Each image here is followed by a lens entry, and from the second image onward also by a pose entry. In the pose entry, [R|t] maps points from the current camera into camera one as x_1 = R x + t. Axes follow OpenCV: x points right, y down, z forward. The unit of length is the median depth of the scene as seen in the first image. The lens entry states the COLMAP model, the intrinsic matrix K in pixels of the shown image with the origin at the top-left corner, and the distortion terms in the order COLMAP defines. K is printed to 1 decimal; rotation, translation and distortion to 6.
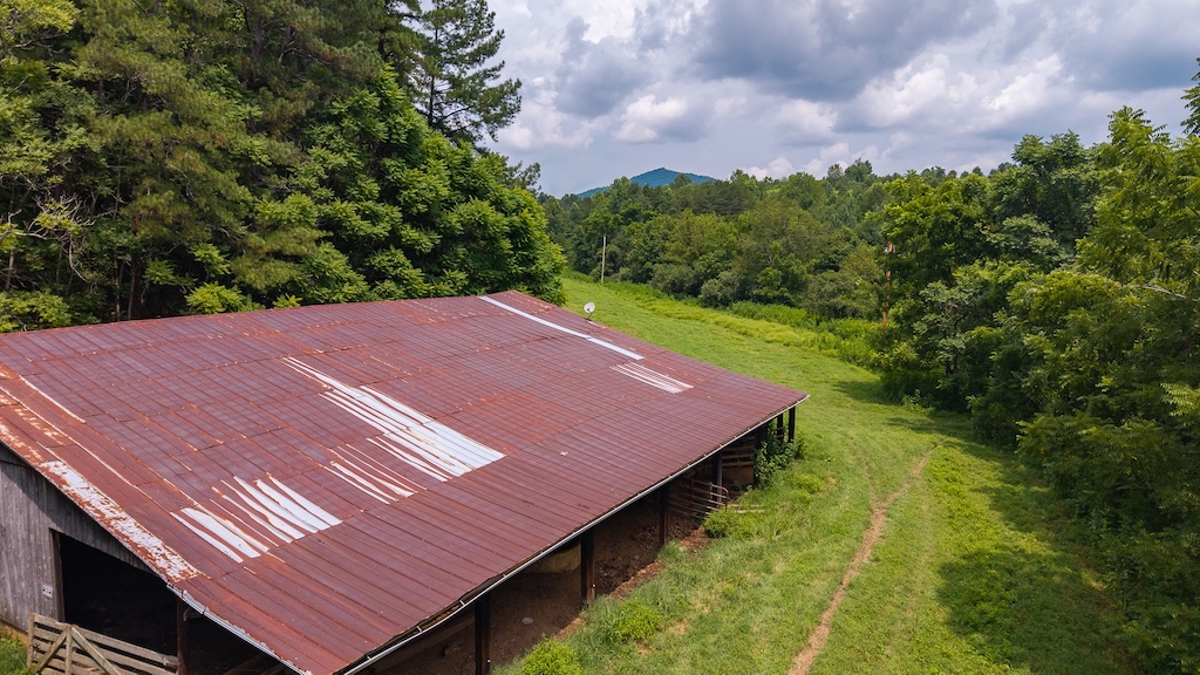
lens RADIAL K [[781.5, 0, 594.8], [0, 781.5, 339.3], [0, 0, 1]] dist [0.004220, -0.012026]
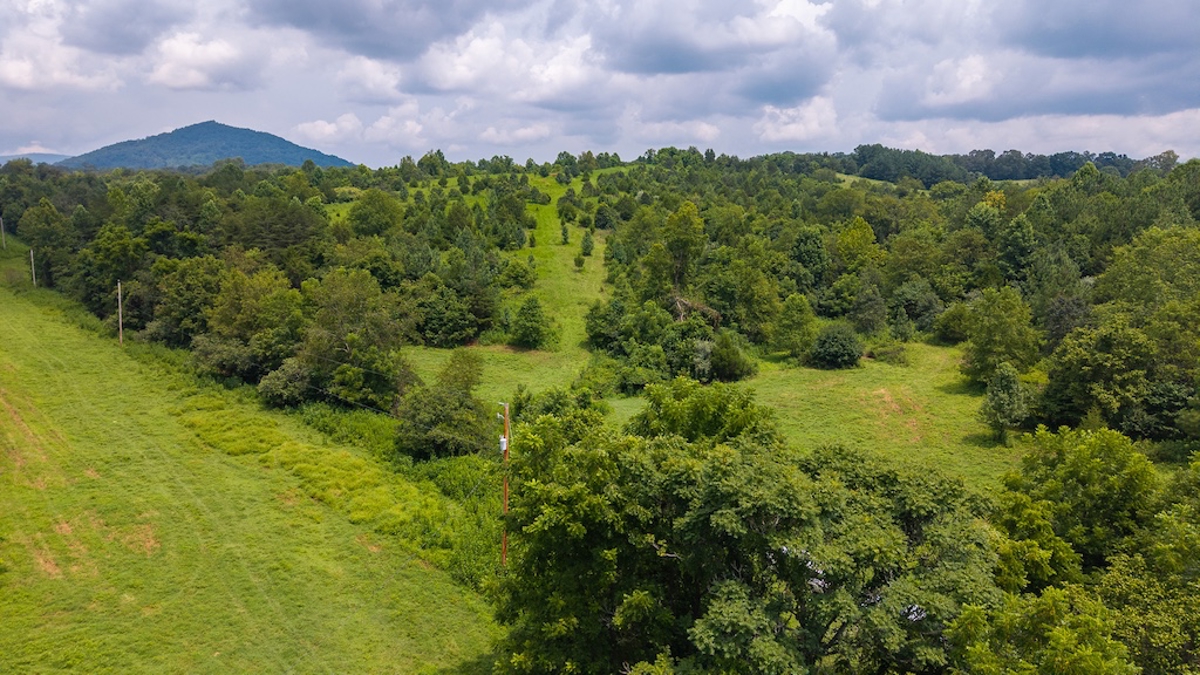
lens RADIAL K [[781.5, 0, 598.6], [0, 781.5, 345.1], [0, 0, 1]] dist [0.004220, -0.012026]
pose [[0.863551, -0.086879, 0.496721, 0.117710], [0.057993, 0.995621, 0.073318, -0.367709], [-0.500915, -0.034507, 0.864808, 0.420060]]
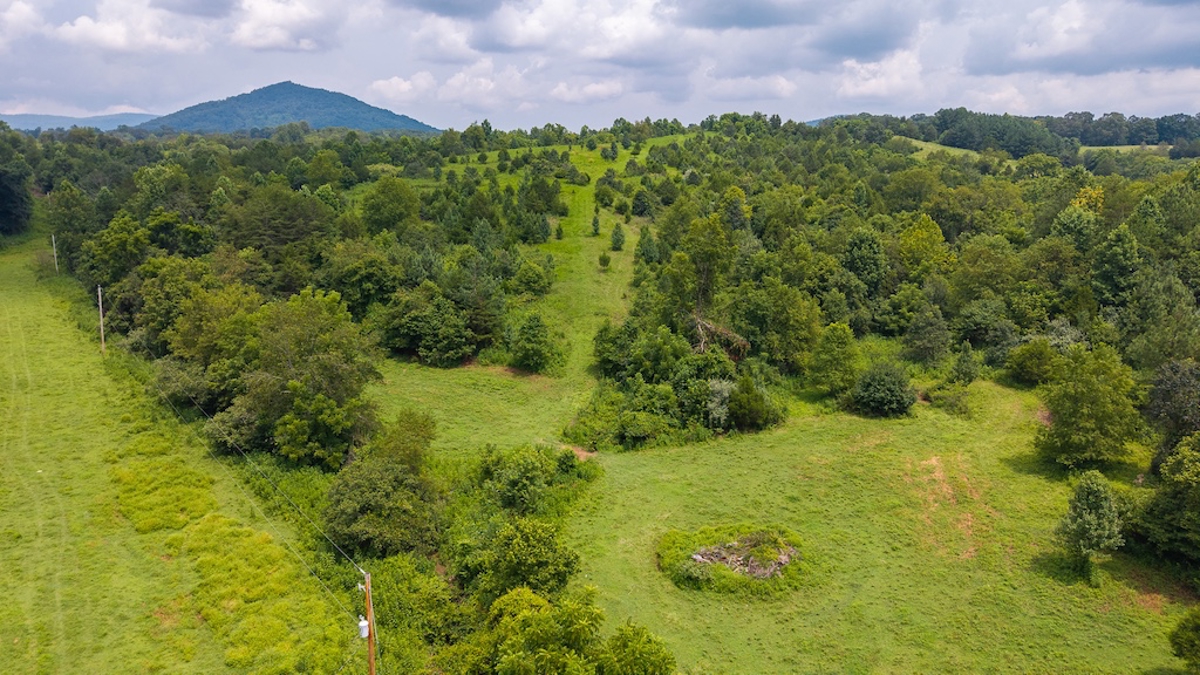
lens RADIAL K [[781.5, 0, 599.1], [0, 781.5, 338.5], [0, 0, 1]] dist [0.004220, -0.012026]
pose [[0.904663, -0.089609, 0.416599, 0.447763], [0.046808, 0.992621, 0.111863, -0.529292], [-0.423549, -0.081698, 0.902182, 0.634943]]
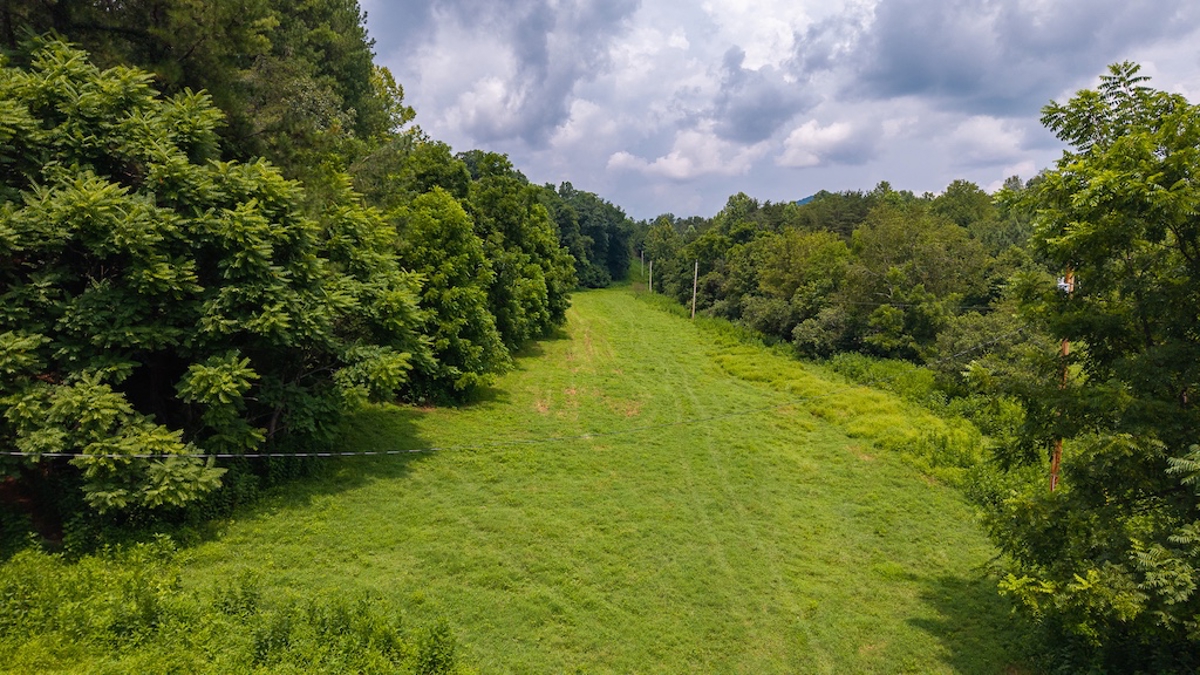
lens RADIAL K [[781.5, 0, 591.4], [0, 781.5, 324.4], [0, 0, 1]] dist [0.004220, -0.012026]
pose [[0.978646, 0.010635, -0.205278, 0.266714], [-0.021669, 0.998434, -0.051576, -0.080609], [0.204408, 0.054923, 0.977344, 0.668787]]
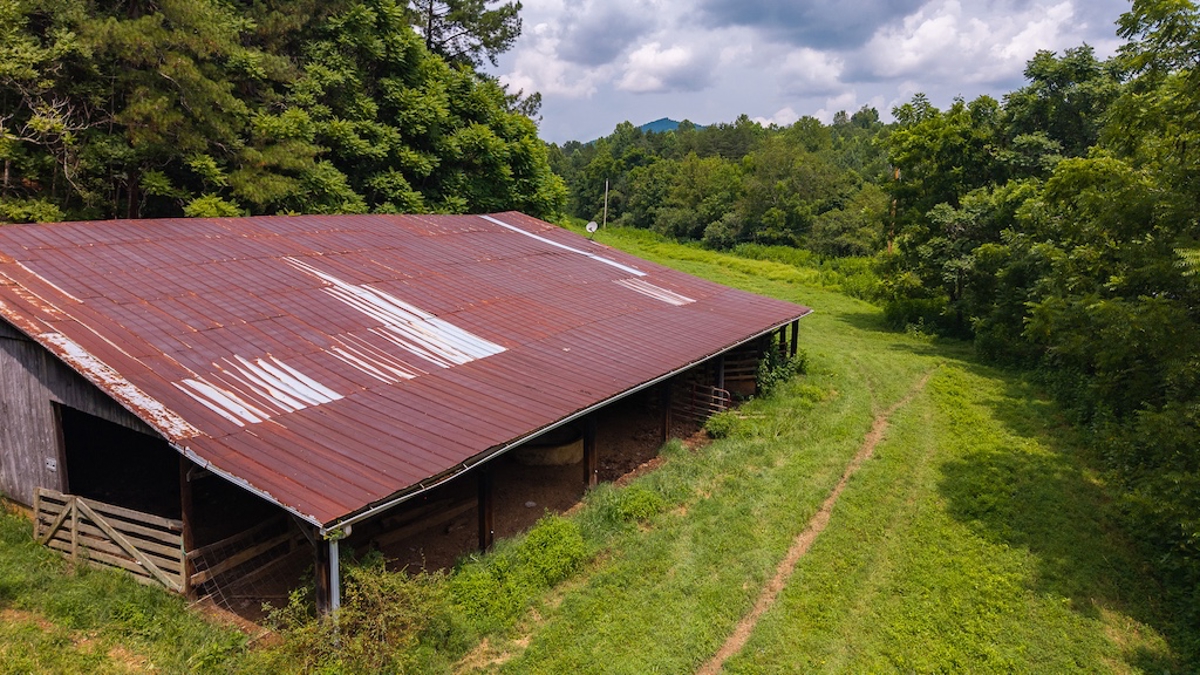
lens RADIAL K [[781.5, 0, 595.2], [0, 781.5, 340.0], [0, 0, 1]] dist [0.004220, -0.012026]
pose [[0.999997, 0.000598, -0.002488, 0.000002], [-0.000448, 0.998209, 0.059820, 0.037227], [0.002519, -0.059819, 0.998206, 0.003414]]
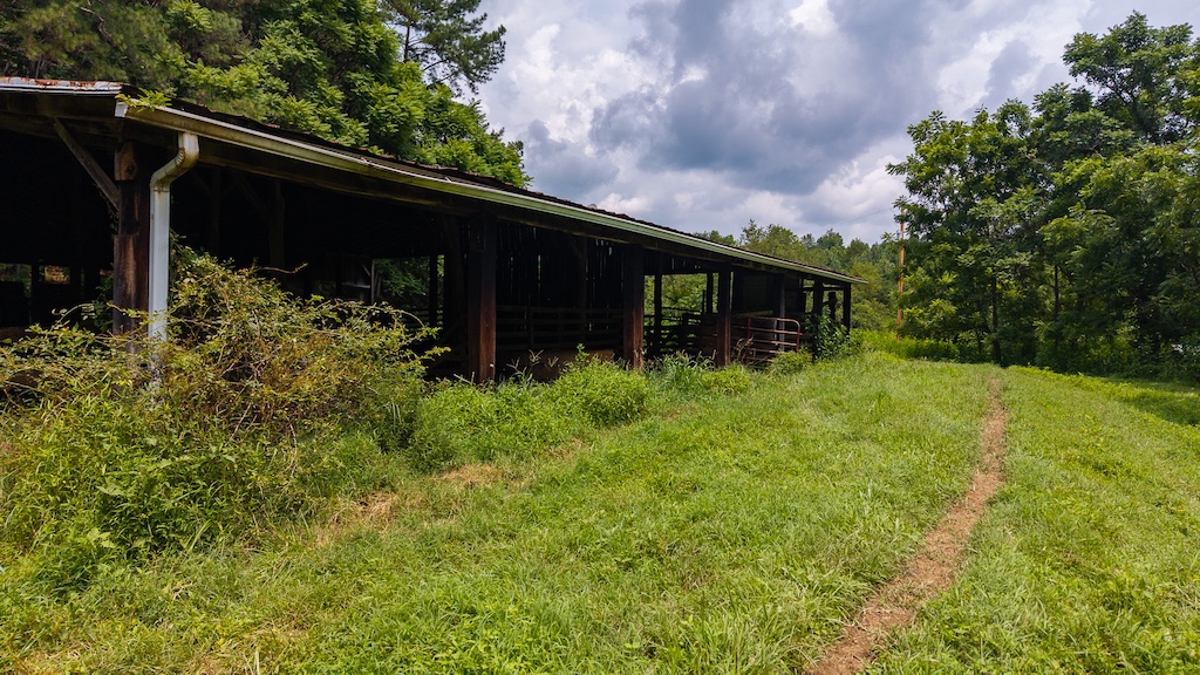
lens RADIAL K [[781.5, 0, 594.7], [0, 781.5, 349.5], [0, 0, 1]] dist [0.004220, -0.012026]
pose [[0.999334, -0.004589, 0.036189, -0.029745], [0.008193, 0.994947, -0.100062, 0.163898], [-0.035547, 0.100292, 0.994323, 0.154028]]
